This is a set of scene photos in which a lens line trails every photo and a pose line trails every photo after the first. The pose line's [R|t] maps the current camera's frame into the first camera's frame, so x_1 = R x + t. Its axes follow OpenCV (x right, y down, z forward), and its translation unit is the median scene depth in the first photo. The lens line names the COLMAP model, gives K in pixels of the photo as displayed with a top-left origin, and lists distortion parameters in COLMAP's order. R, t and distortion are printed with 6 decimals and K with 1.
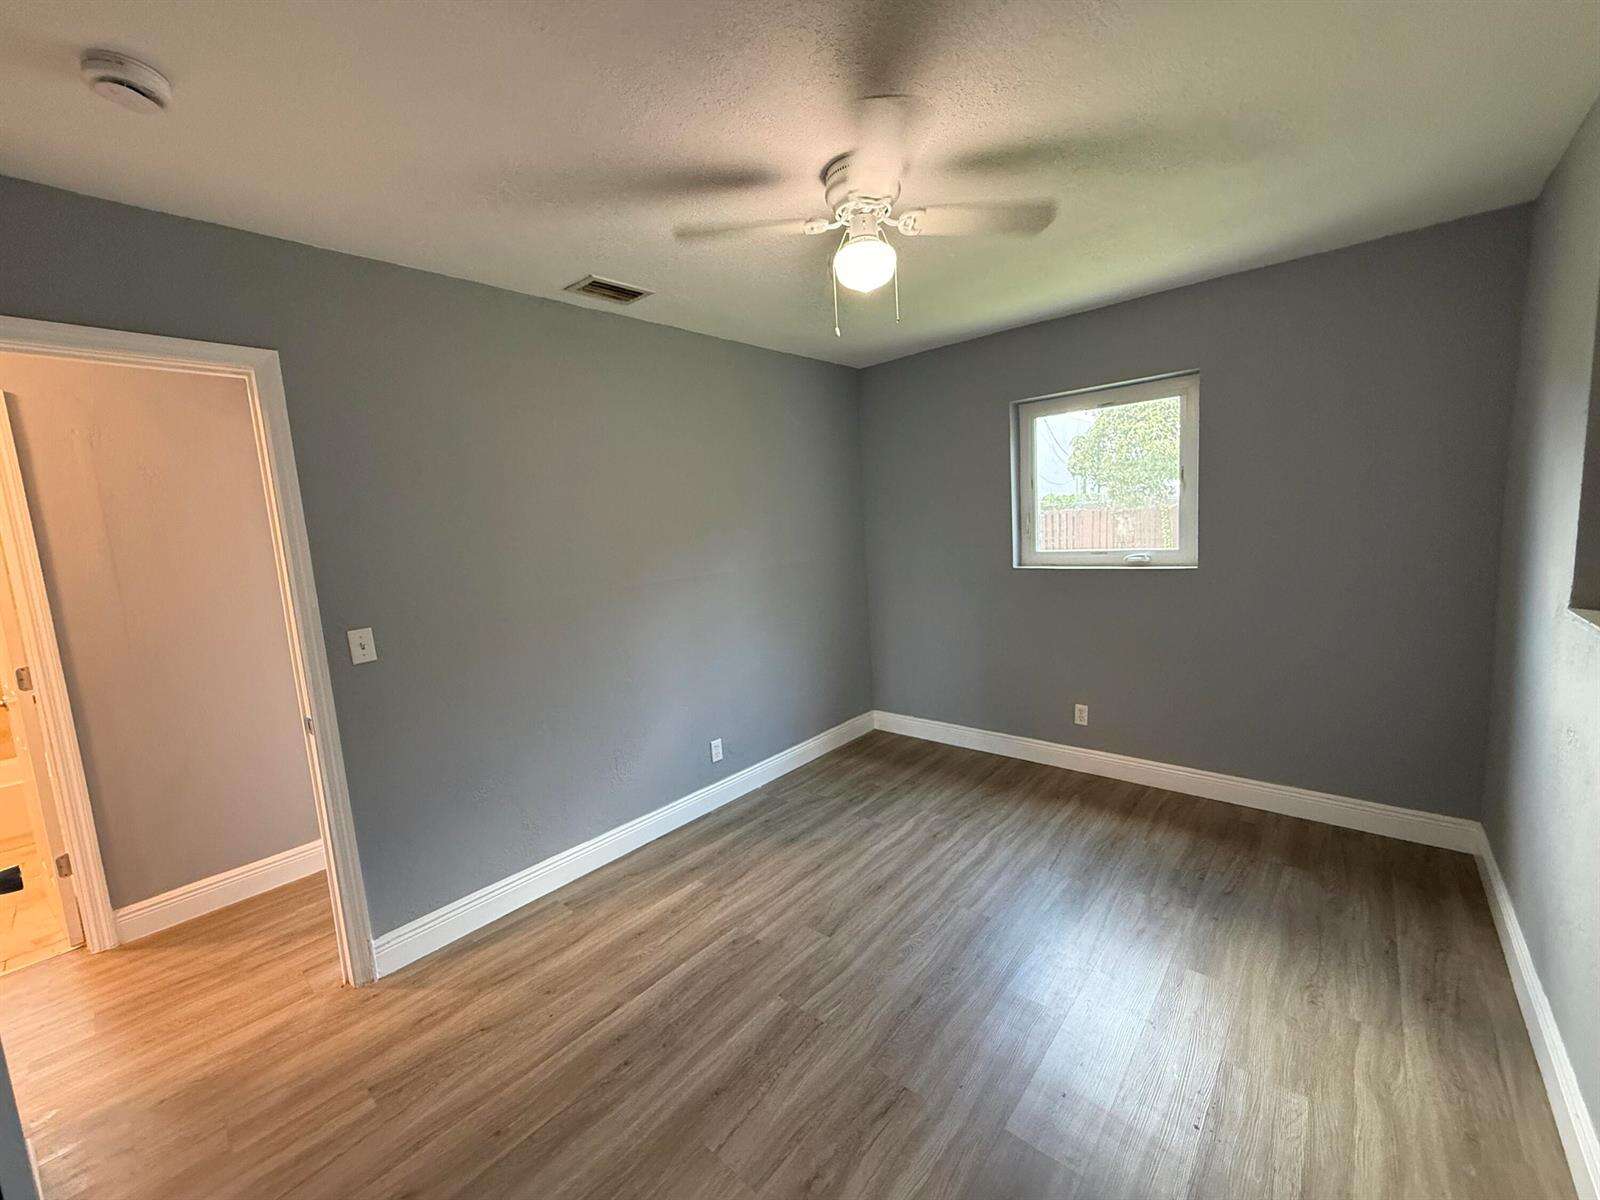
lens RADIAL K [[634.7, 0, 783.7], [0, 634.7, 605.1], [0, 0, 1]] dist [0.002849, 0.000128]
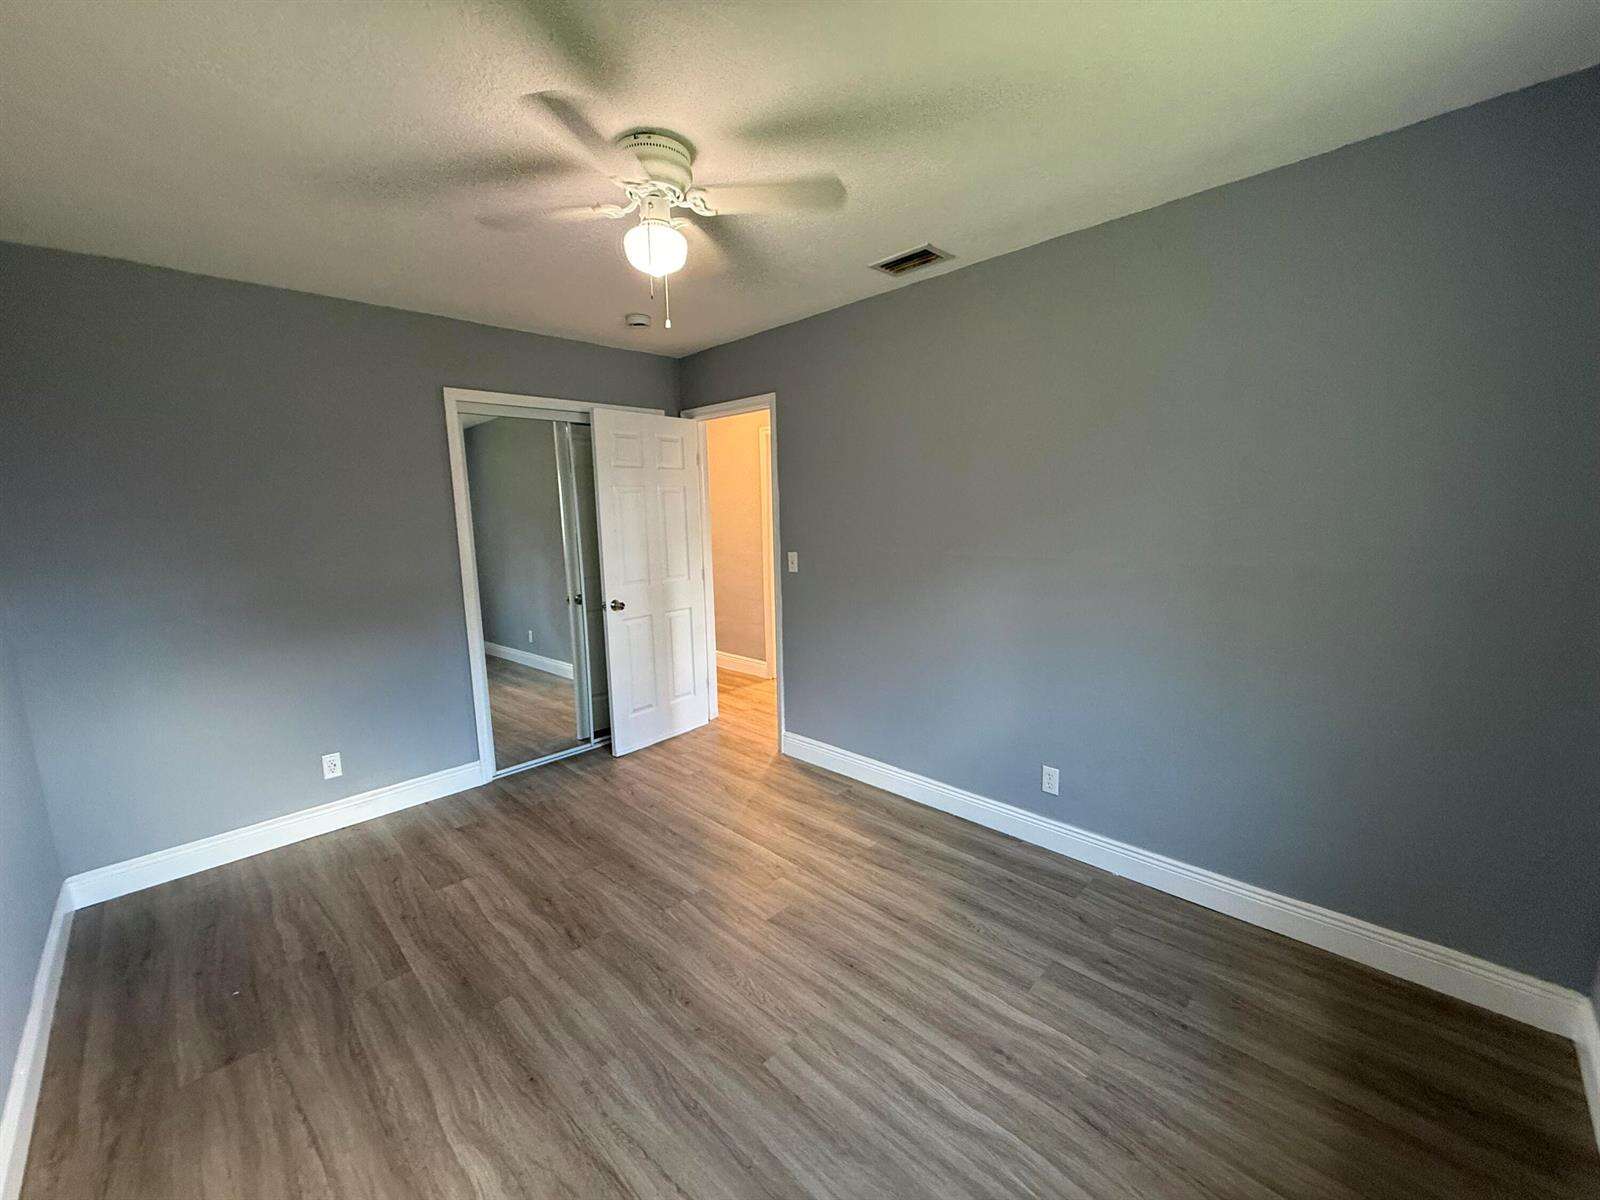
lens RADIAL K [[634.7, 0, 809.8], [0, 634.7, 604.0], [0, 0, 1]] dist [0.002849, 0.000128]
pose [[-0.038925, 0.213076, -0.976260, 0.791632], [-0.103896, 0.970842, 0.216036, -0.155540], [0.993826, 0.109839, -0.015652, 0.862468]]
